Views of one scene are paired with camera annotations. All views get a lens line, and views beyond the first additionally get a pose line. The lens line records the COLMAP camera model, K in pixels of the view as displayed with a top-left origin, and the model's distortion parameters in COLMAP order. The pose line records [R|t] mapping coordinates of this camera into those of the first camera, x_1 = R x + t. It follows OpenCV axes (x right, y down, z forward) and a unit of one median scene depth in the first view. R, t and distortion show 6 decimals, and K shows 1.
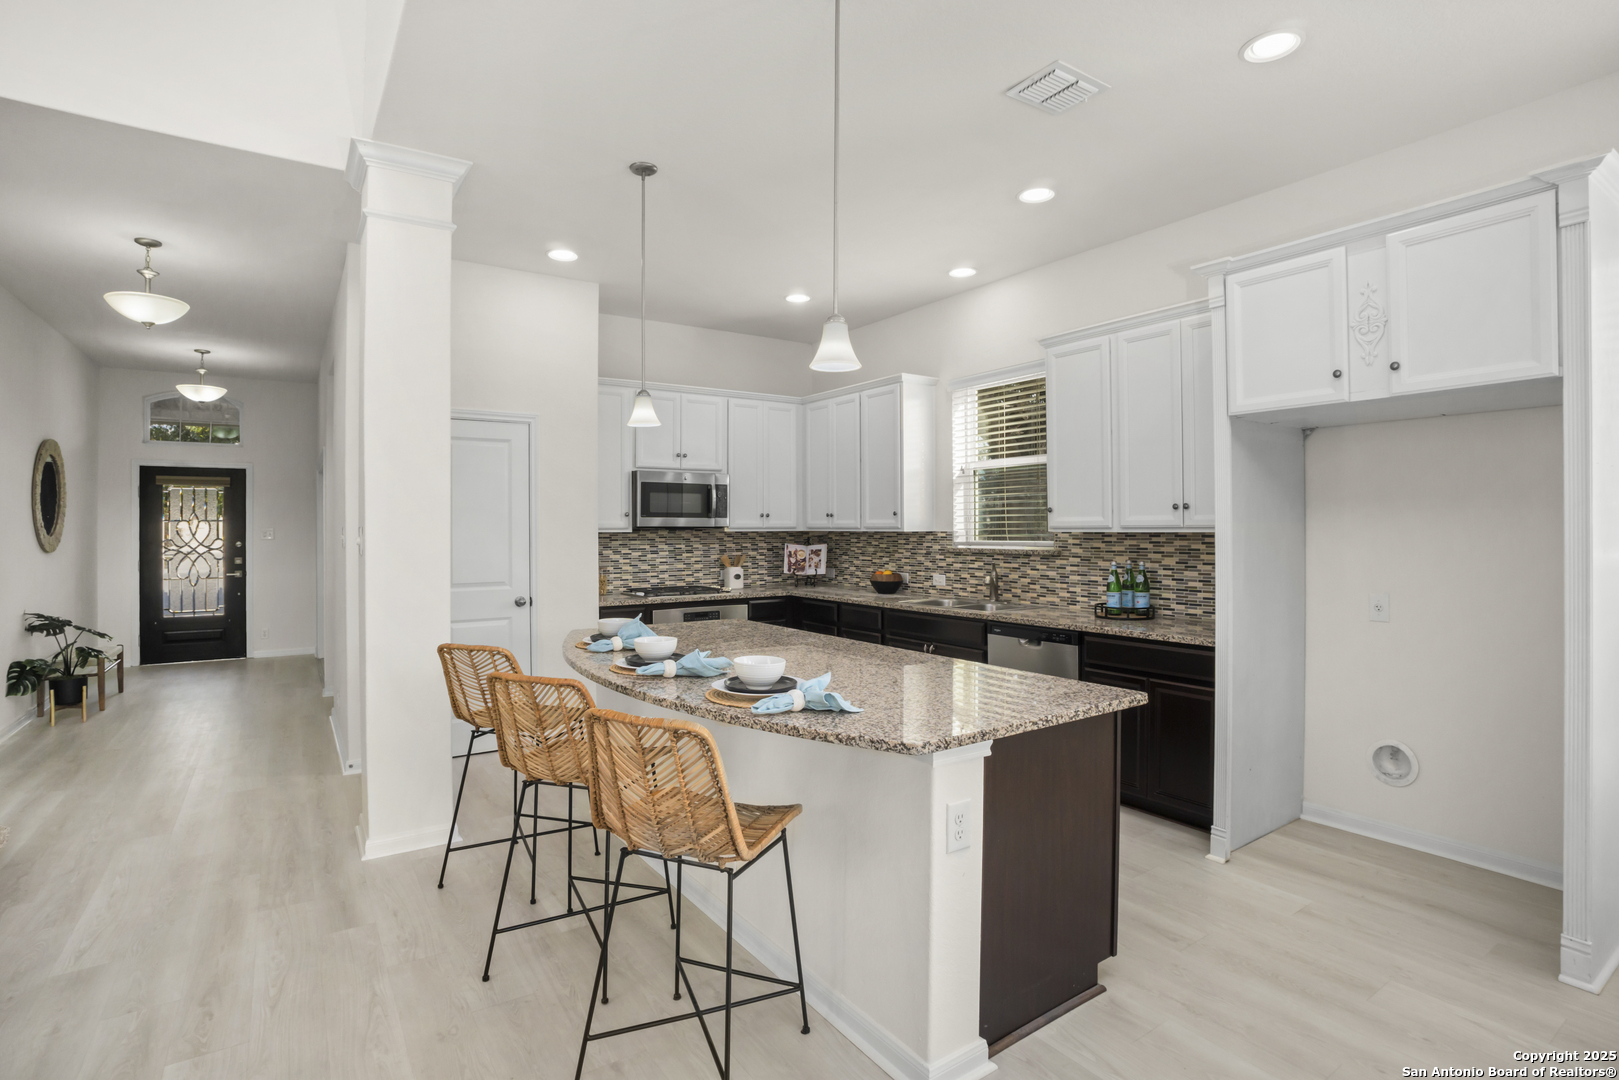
lens RADIAL K [[786.9, 0, 817.9], [0, 786.9, 532.5], [0, 0, 1]] dist [-0.052132, 0.016952]
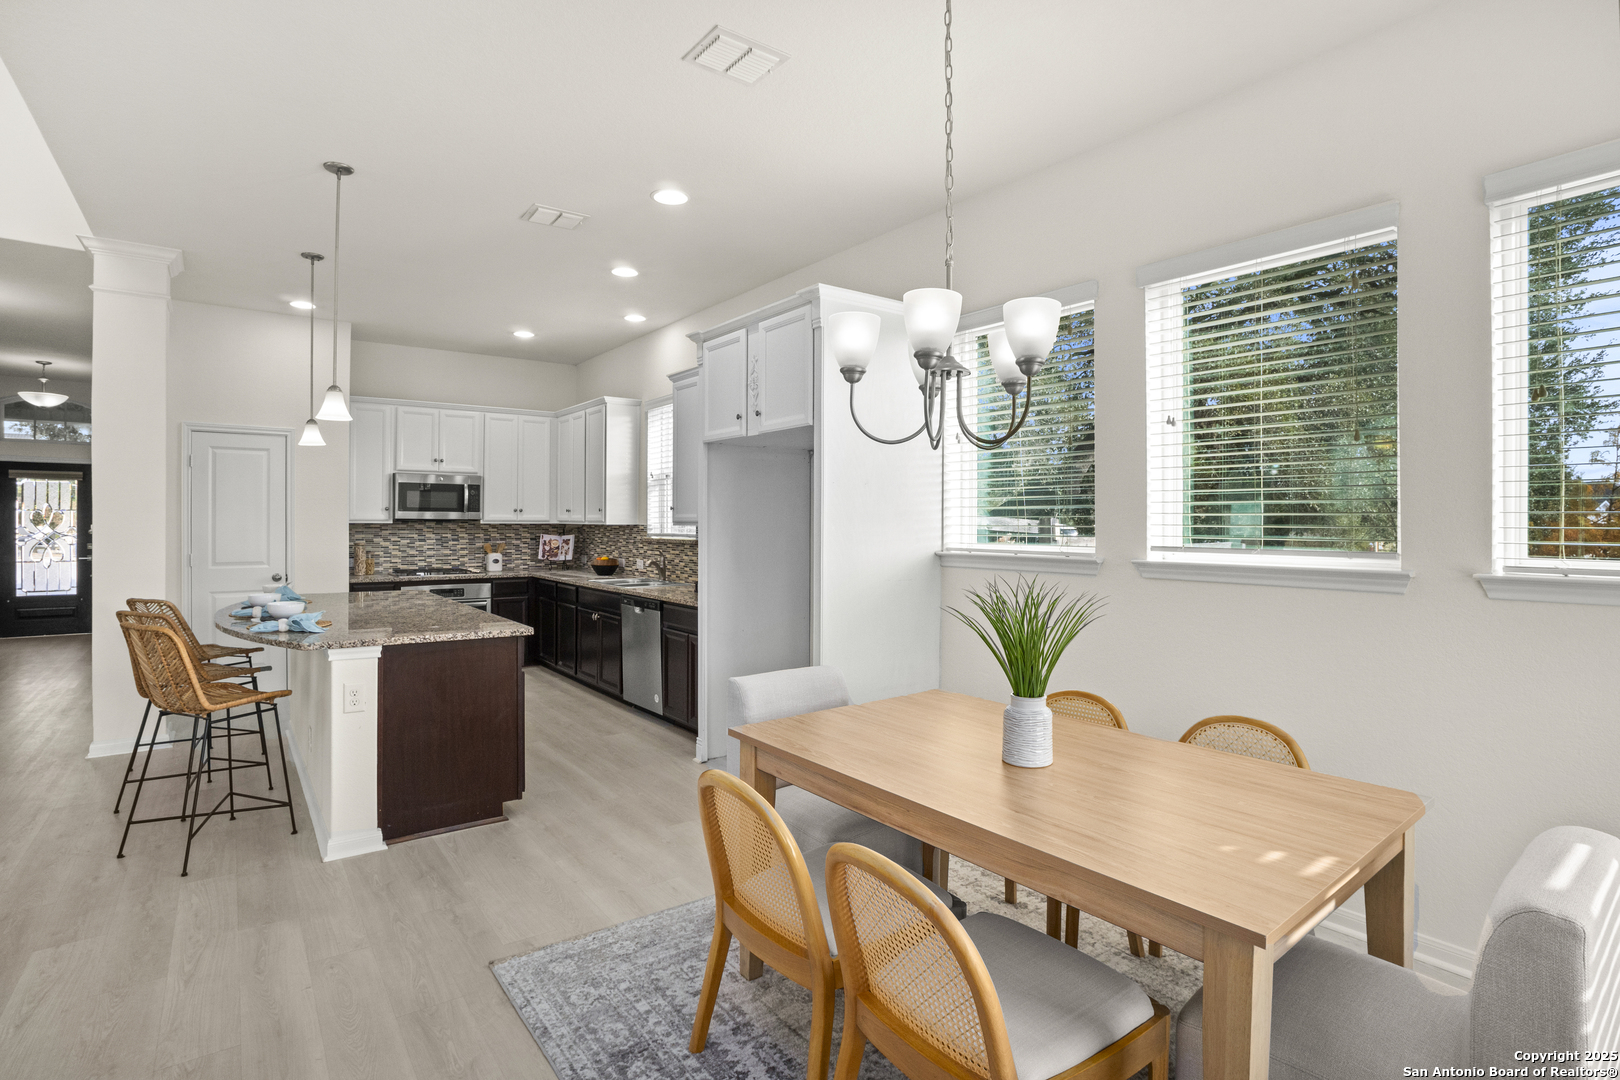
lens RADIAL K [[787.3, 0, 811.5], [0, 787.3, 535.7], [0, 0, 1]] dist [-0.052132, 0.016952]
pose [[0.999234, 0.009142, 0.038053, 0.365947], [-0.009560, 0.999896, 0.010816, -0.000375], [-0.037950, -0.011171, 0.999217, -0.232330]]
